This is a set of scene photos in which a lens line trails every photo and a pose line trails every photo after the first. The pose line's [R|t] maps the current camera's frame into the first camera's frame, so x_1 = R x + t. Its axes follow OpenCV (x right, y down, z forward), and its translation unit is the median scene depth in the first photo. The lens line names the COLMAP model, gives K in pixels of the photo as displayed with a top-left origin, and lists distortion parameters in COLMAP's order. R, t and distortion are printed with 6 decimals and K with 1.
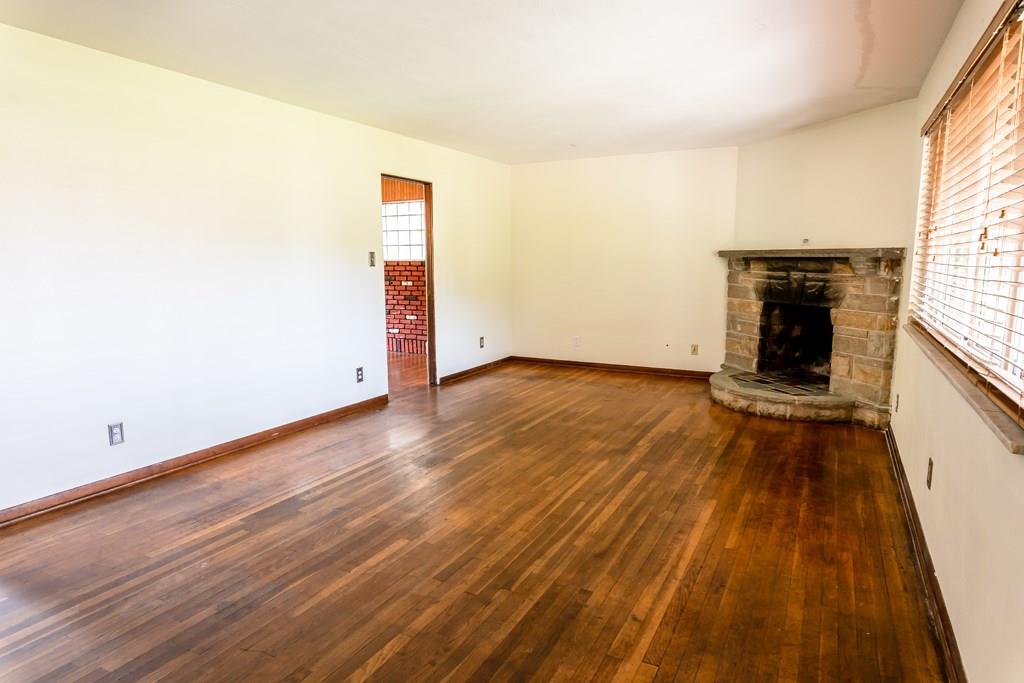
lens RADIAL K [[594.2, 0, 512.0], [0, 594.2, 341.5], [0, 0, 1]] dist [0.000343, -0.000180]
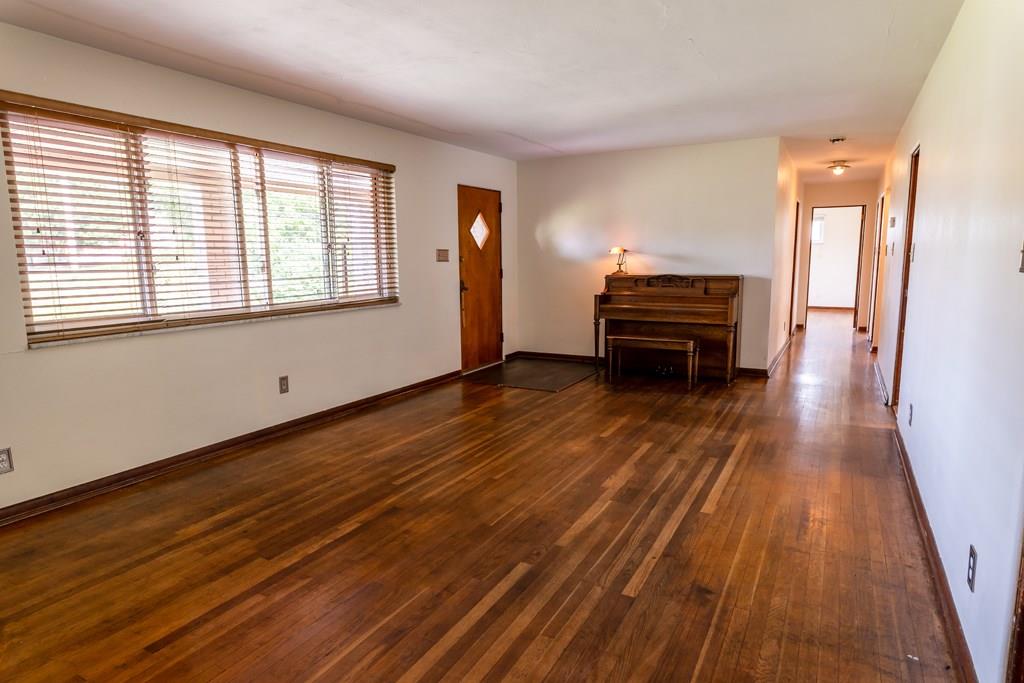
lens RADIAL K [[594.2, 0, 512.0], [0, 594.2, 341.5], [0, 0, 1]] dist [0.000343, -0.000180]
pose [[-0.999889, 0.011134, 0.009912, 0.028620], [0.013471, 0.959622, 0.280970, -0.266297], [-0.006384, 0.281072, -0.959665, 1.913062]]
